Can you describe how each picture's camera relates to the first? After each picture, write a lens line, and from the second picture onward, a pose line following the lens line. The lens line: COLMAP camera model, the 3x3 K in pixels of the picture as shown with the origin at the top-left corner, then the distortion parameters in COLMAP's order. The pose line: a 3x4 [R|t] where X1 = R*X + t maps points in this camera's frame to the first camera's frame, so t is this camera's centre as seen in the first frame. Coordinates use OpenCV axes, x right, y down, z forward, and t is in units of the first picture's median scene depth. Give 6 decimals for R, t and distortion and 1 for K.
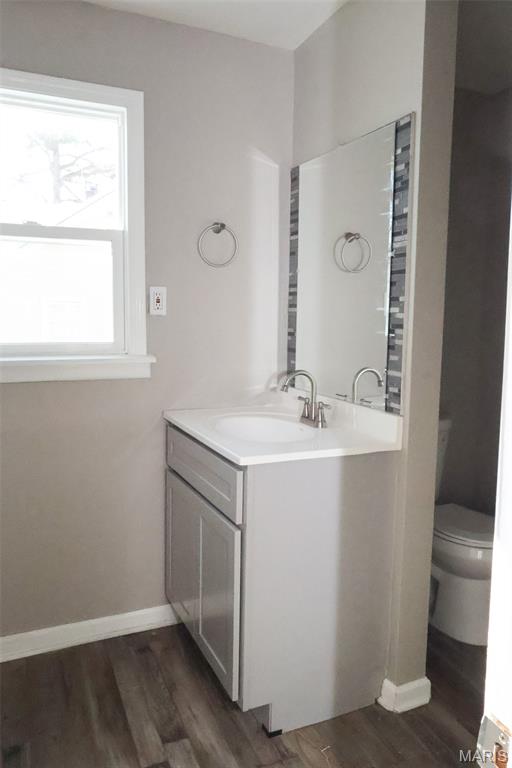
lens RADIAL K [[599.4, 0, 259.1], [0, 599.4, 397.0], [0, 0, 1]] dist [-0.005198, -0.016572]
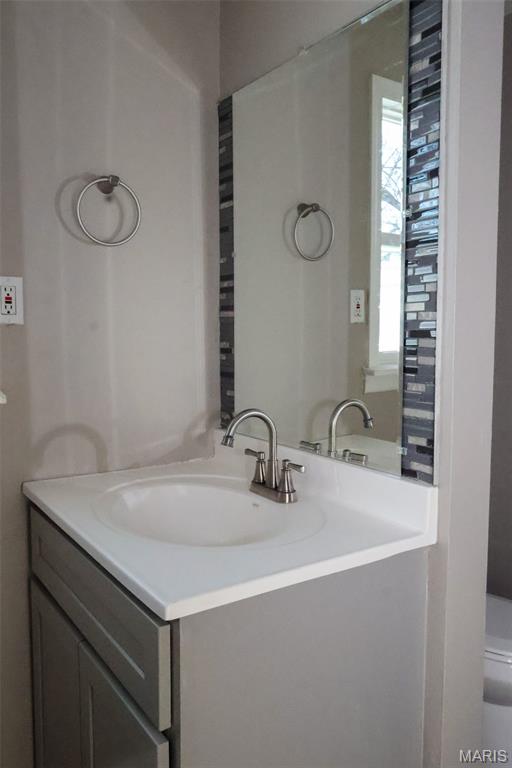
lens RADIAL K [[599.4, 0, 259.1], [0, 599.4, 397.0], [0, 0, 1]] dist [-0.005198, -0.016572]
pose [[0.985418, -0.030138, 0.167460, -0.023871], [0.035204, 0.999005, -0.027367, -0.037280], [-0.166469, 0.032864, 0.985499, 0.367426]]
